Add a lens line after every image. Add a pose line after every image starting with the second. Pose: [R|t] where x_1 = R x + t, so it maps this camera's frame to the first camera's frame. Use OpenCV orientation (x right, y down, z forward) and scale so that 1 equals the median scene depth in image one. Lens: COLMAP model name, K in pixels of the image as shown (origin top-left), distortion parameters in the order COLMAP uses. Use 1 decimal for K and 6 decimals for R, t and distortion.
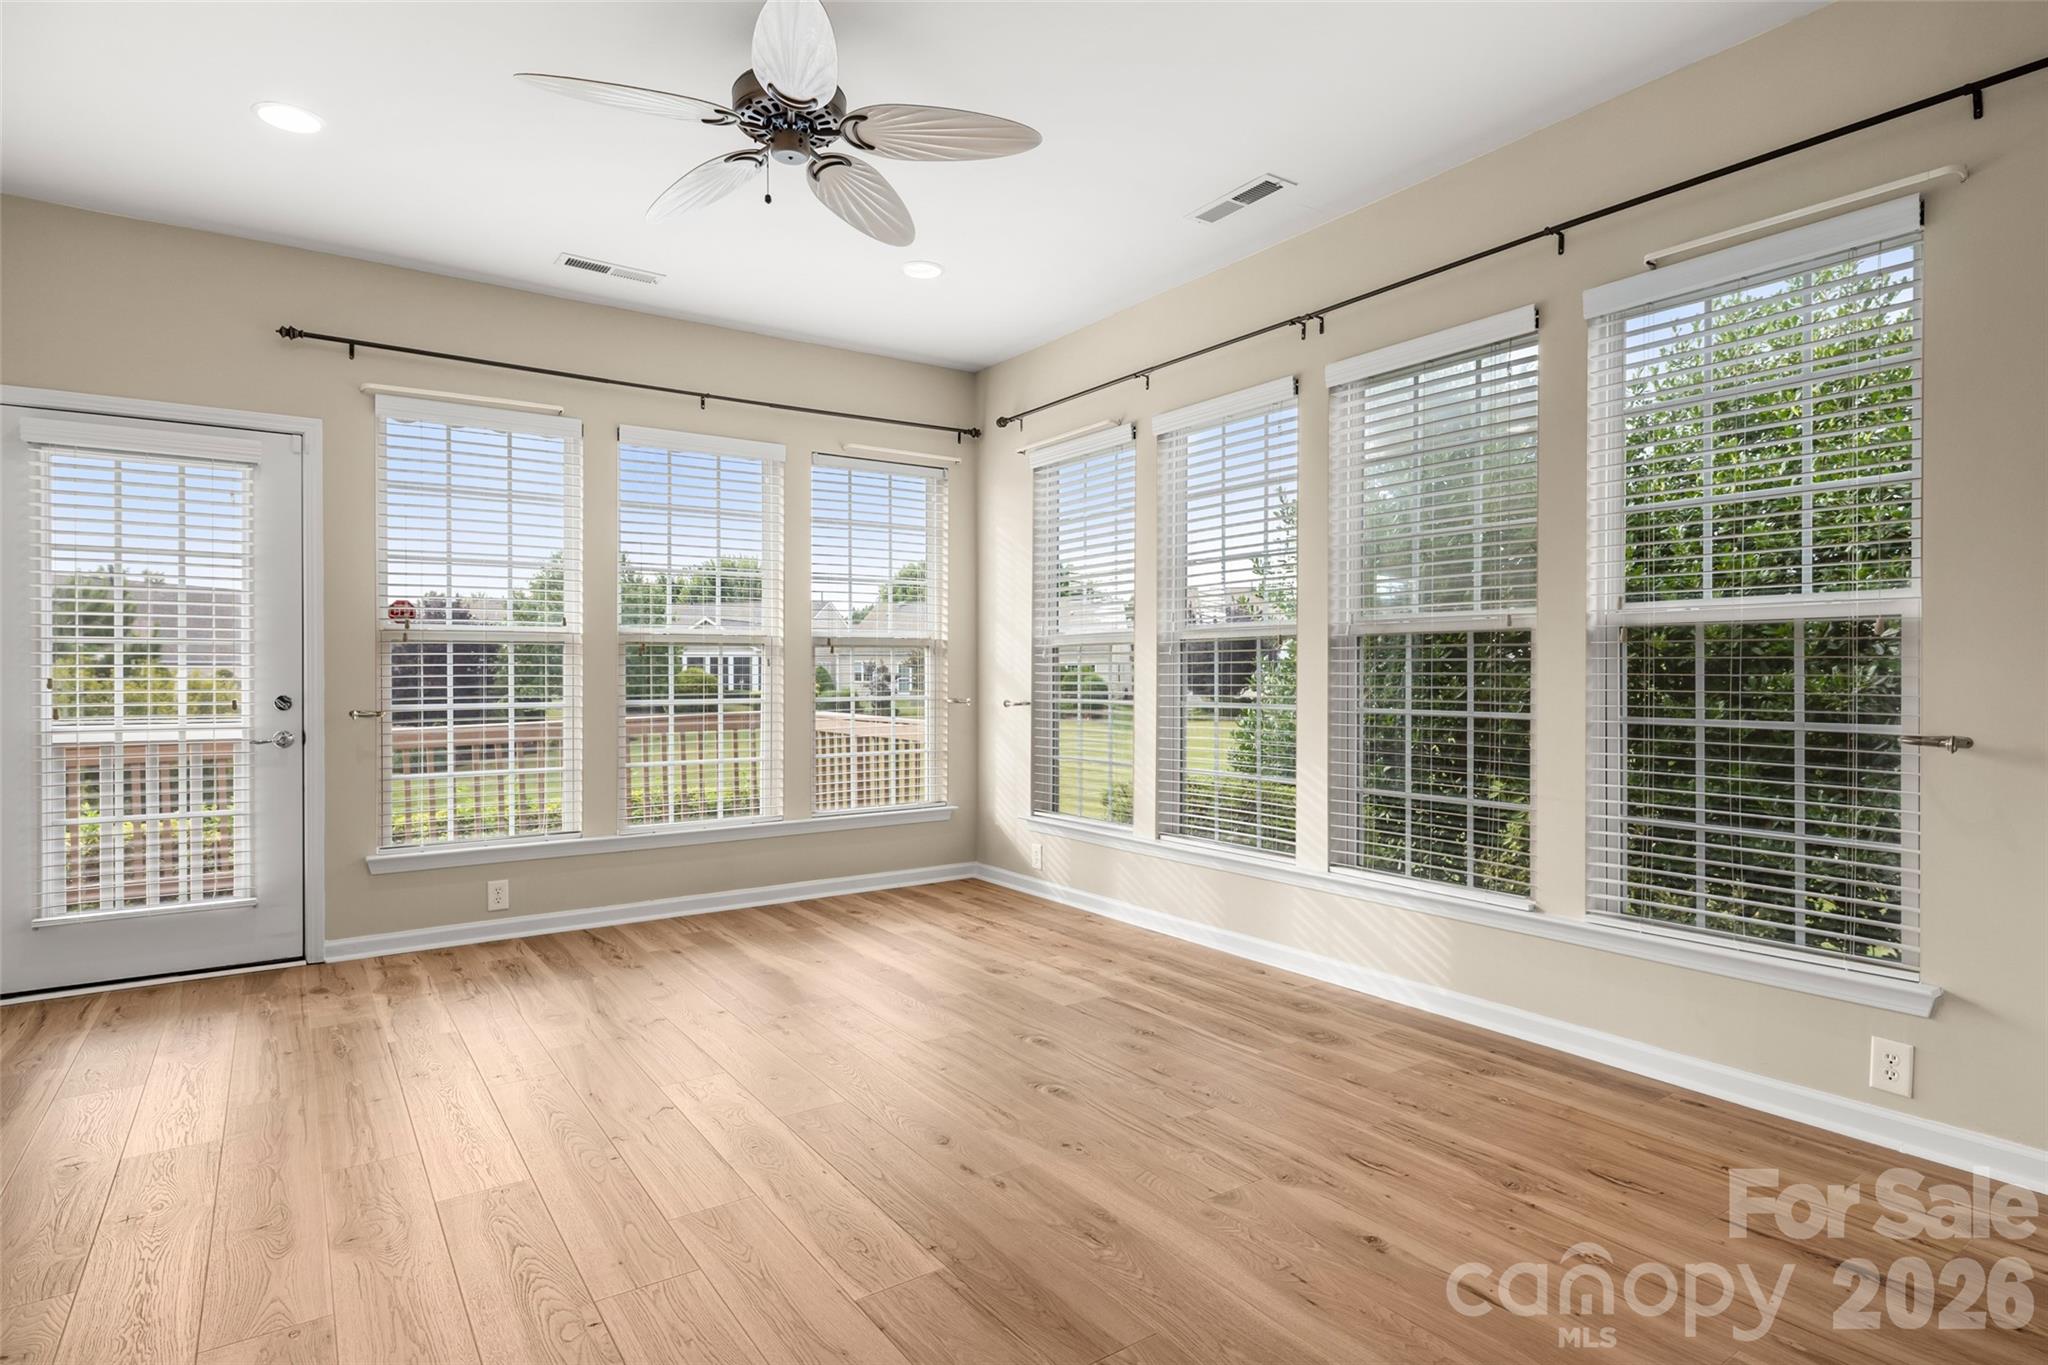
lens RADIAL K [[1042.4, 0, 1011.0], [0, 1042.4, 675.7], [0, 0, 1]] dist [-0.001500, 0.000416]
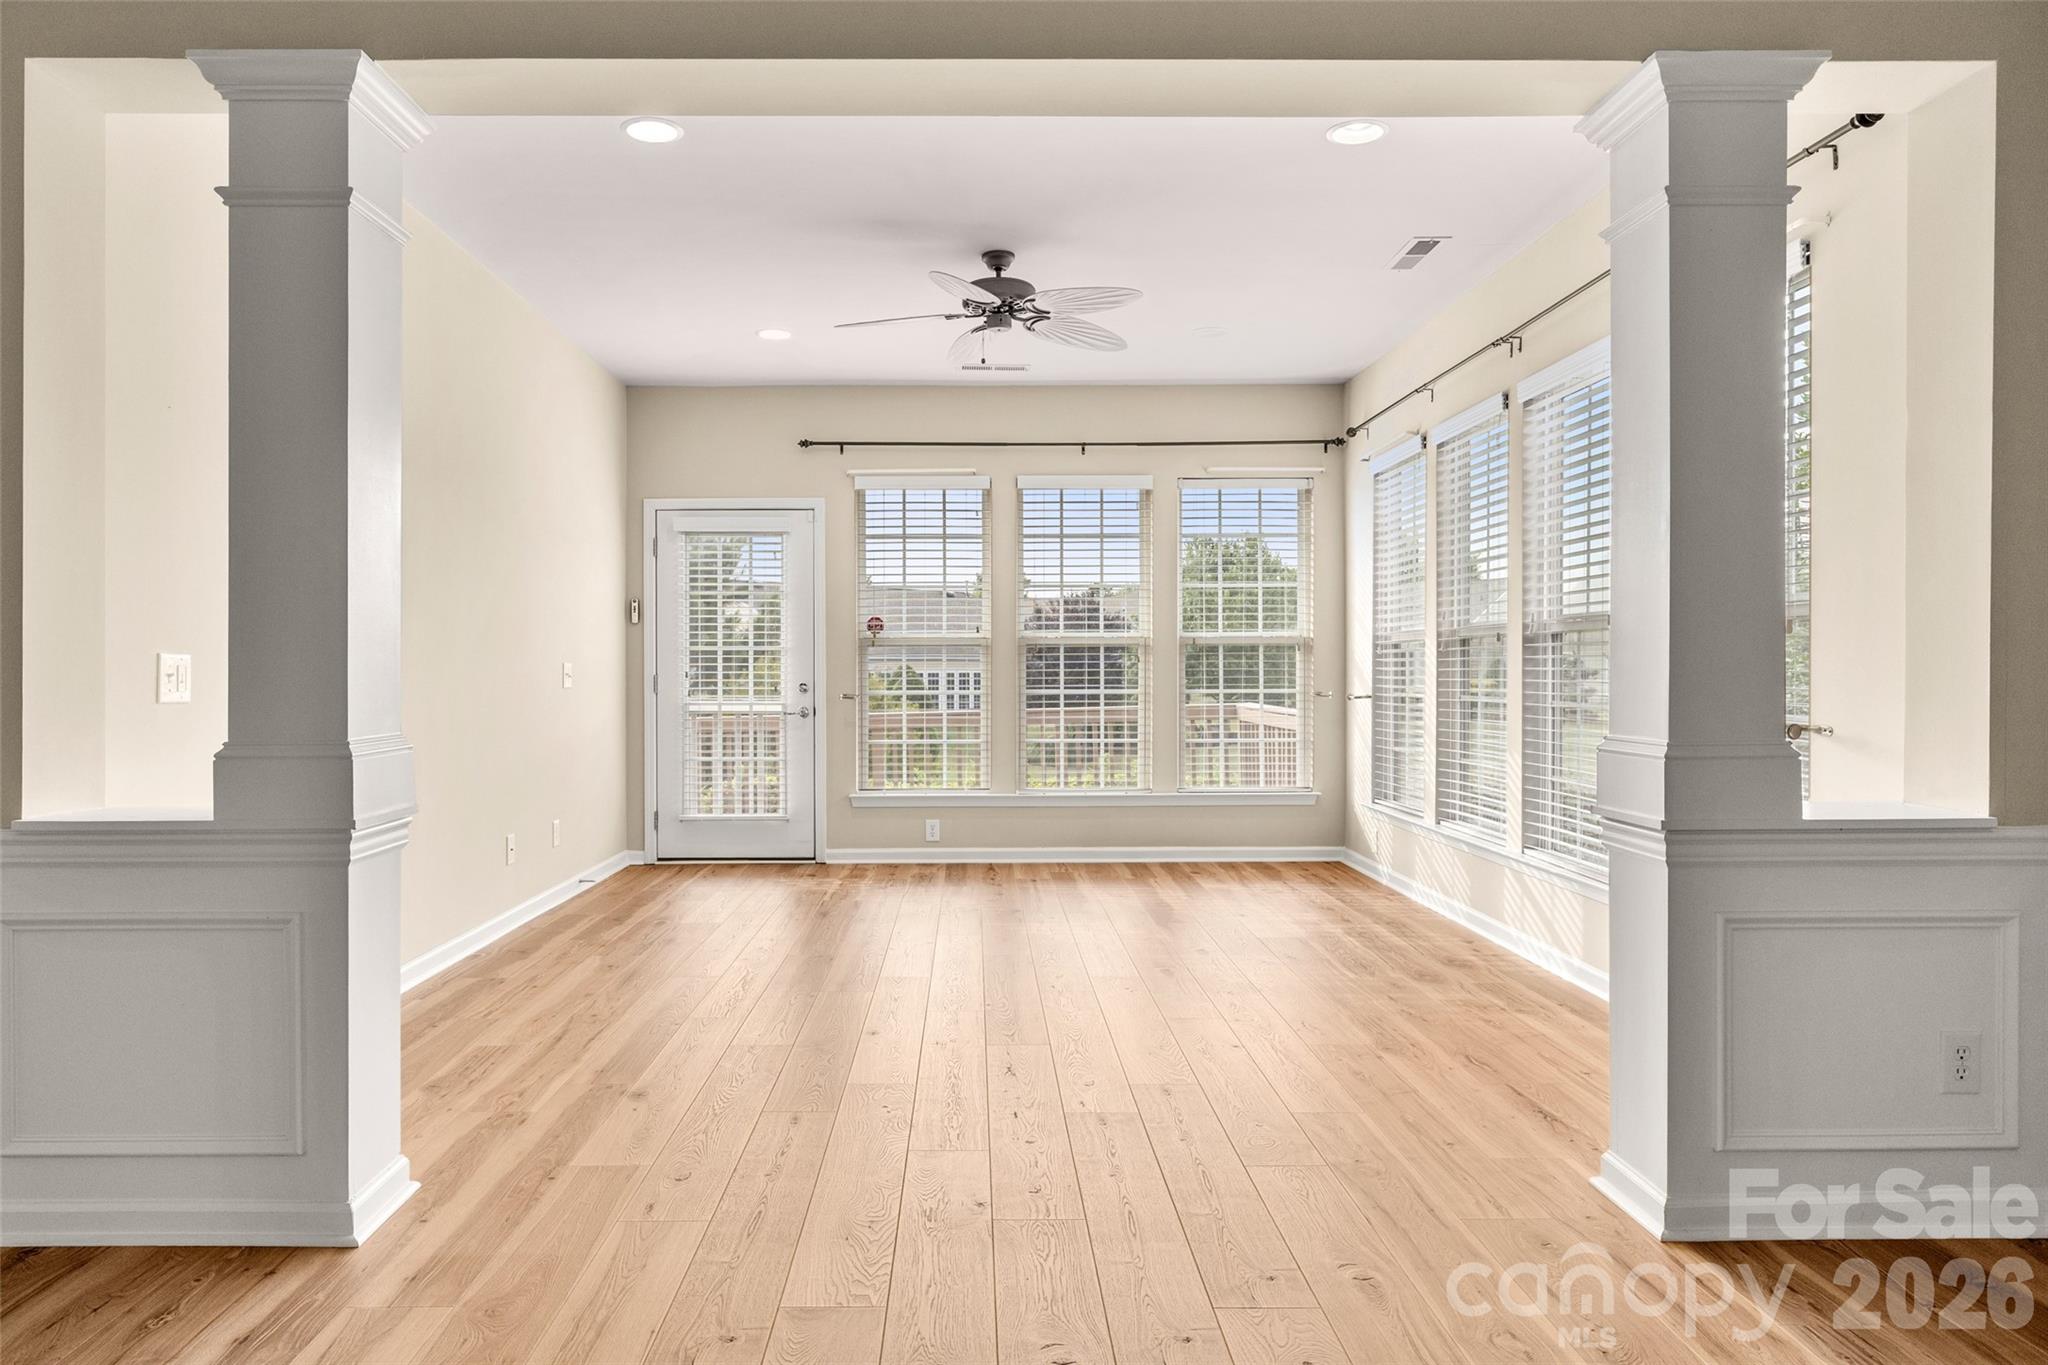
lens RADIAL K [[1264.9, 0, 1018.4], [0, 1264.9, 672.4], [0, 0, 1]] dist [0.000417, 0.000842]
pose [[0.837192, 0.001524, -0.546907, 0.485901], [-0.000381, 0.999998, 0.002203, -0.000931], [0.546909, -0.001636, 0.837190, -0.313670]]
